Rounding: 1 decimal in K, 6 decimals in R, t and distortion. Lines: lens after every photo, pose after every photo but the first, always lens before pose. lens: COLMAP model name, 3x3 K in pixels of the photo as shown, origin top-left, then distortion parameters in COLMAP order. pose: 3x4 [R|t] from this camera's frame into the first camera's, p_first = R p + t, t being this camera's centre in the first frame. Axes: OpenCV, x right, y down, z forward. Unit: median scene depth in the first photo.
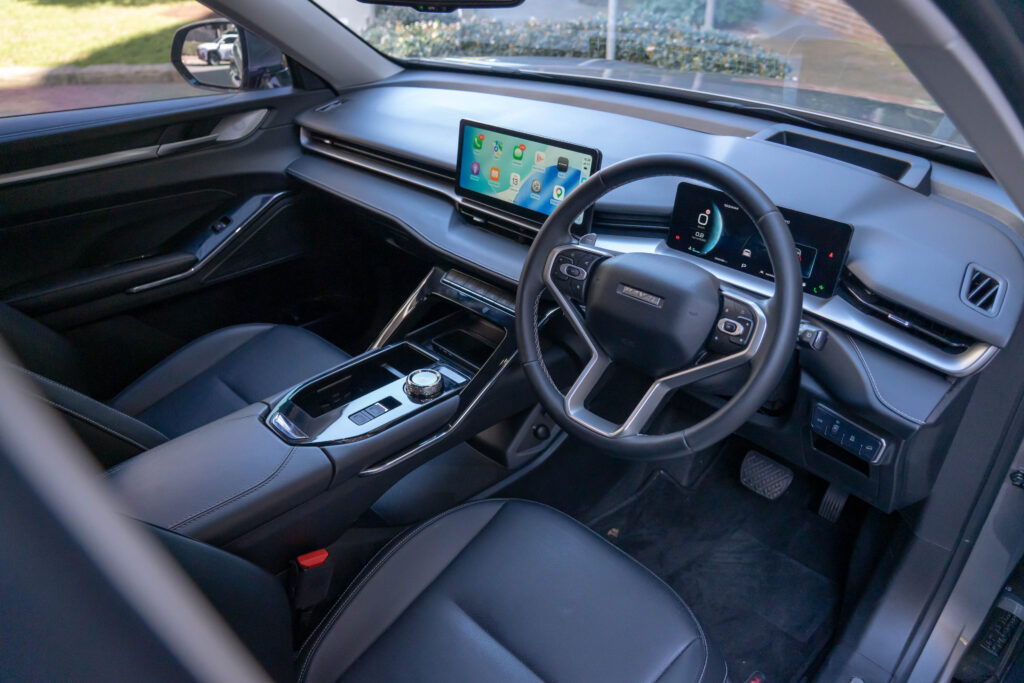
lens RADIAL K [[708.0, 0, 512.0], [0, 708.0, 341.5], [0, 0, 1]] dist [-0.004336, -0.002728]
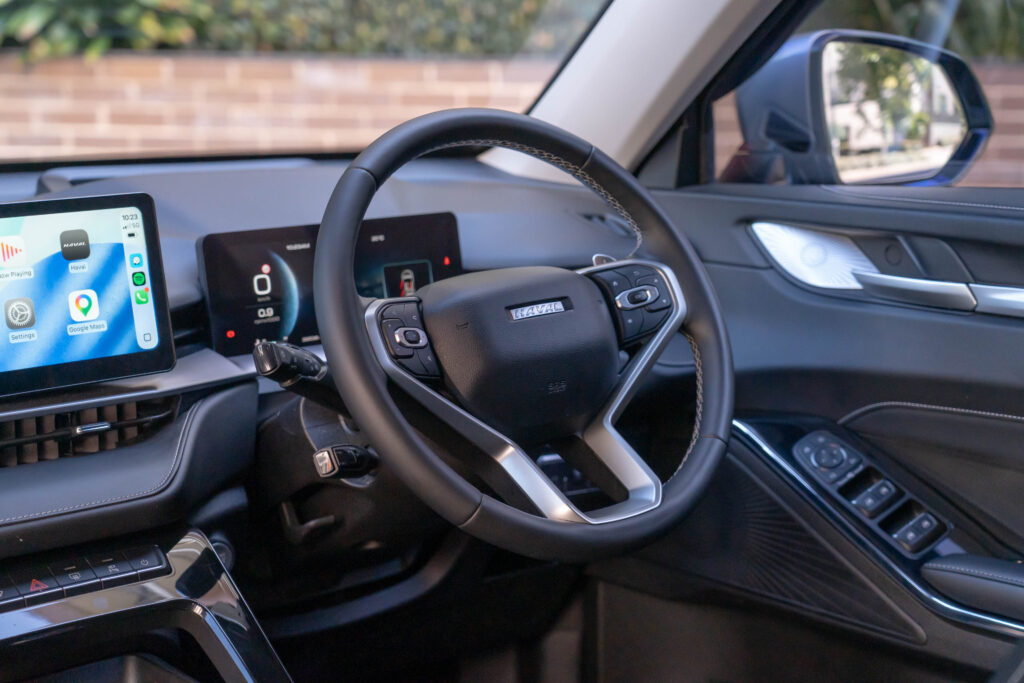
lens RADIAL K [[1723.2, 0, 512.0], [0, 1723.2, 341.5], [0, 0, 1]] dist [0.012558, 0.048271]
pose [[0.108964, -0.169967, 0.979407, -1.080902], [0.521717, 0.848443, 0.089196, -0.155032], [-0.846131, 0.501255, 0.181125, 0.613217]]
